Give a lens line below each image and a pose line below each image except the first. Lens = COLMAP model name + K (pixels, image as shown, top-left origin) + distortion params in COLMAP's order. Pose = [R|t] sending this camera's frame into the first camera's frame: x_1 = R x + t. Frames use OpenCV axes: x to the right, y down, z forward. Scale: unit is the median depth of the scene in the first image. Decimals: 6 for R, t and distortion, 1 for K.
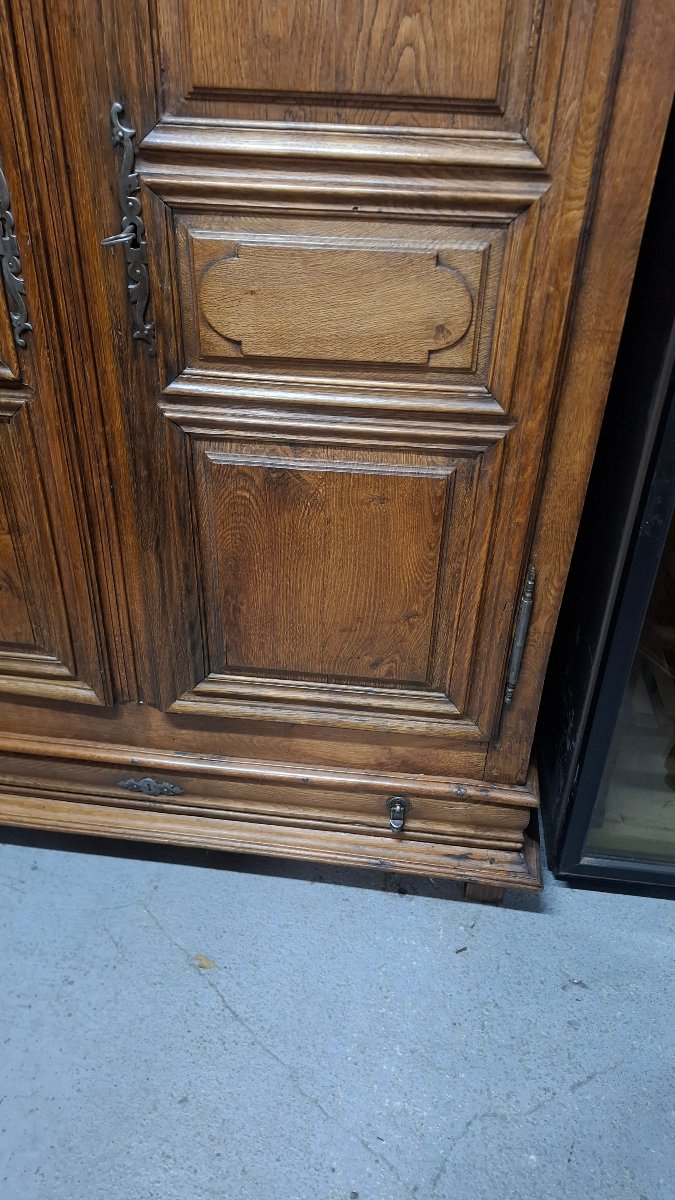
lens RADIAL K [[833.3, 0, 337.4], [0, 833.3, 576.6], [0, 0, 1]] dist [0.096172, -0.117967]
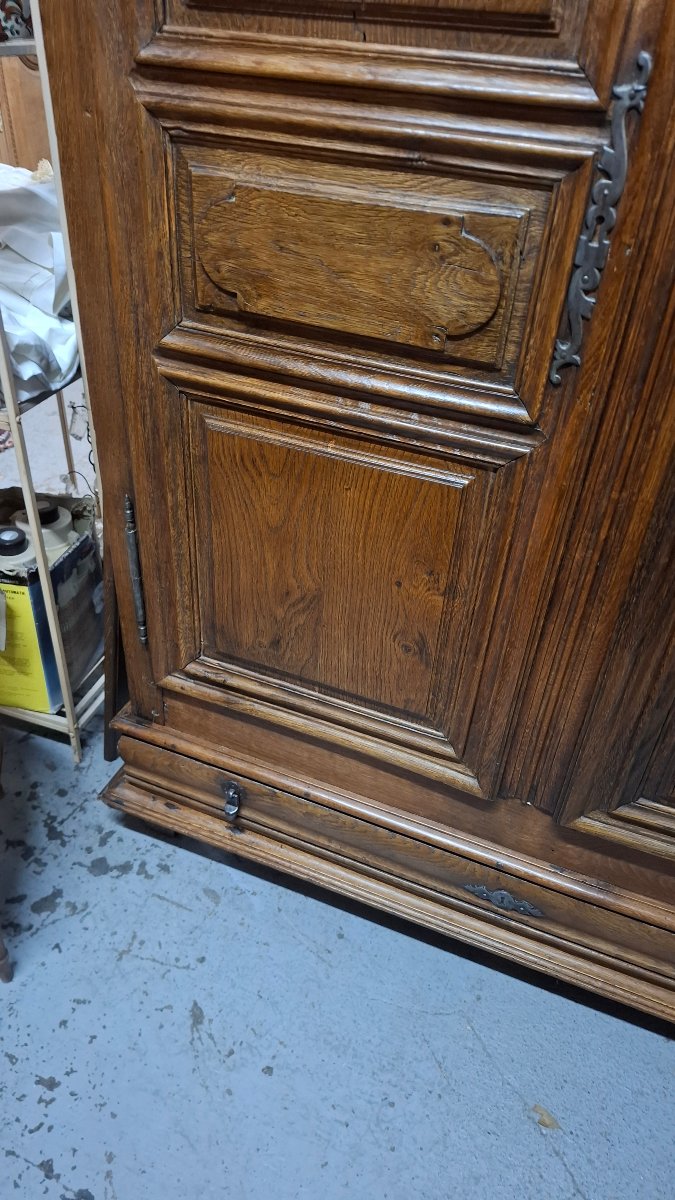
lens RADIAL K [[849.2, 0, 332.3], [0, 849.2, 577.0], [0, 0, 1]] dist [0.092400, -0.078129]
pose [[0.970085, 0.162356, -0.180486, -0.305202], [-0.153274, 0.986156, 0.063268, -0.090958], [0.188259, -0.033711, 0.981541, 0.153469]]
